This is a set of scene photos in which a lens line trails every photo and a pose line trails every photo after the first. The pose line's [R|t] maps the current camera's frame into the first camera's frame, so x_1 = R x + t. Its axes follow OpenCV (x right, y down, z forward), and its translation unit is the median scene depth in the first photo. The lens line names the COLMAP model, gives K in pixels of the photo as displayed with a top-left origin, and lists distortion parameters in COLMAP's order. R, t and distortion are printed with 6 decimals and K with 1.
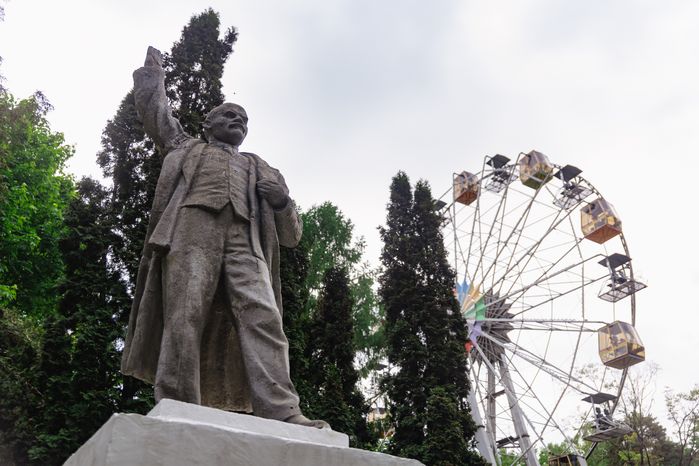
lens RADIAL K [[675.5, 0, 349.5], [0, 675.5, 233.0], [0, 0, 1]] dist [0.008055, 0.004214]
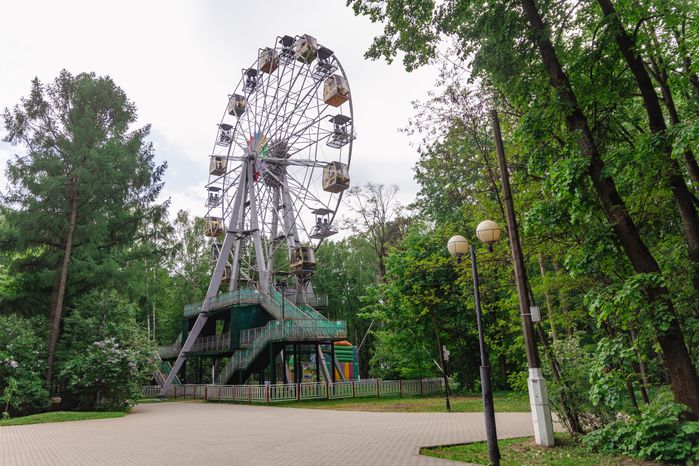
lens RADIAL K [[483.5, 0, 332.9], [0, 483.5, 225.2], [0, 0, 1]] dist [-0.003465, -0.000726]
pose [[0.991378, -0.013355, 0.130352, 0.240295], [-0.023328, 0.960914, 0.275864, -0.027686], [-0.128942, -0.276526, 0.952317, -0.049499]]
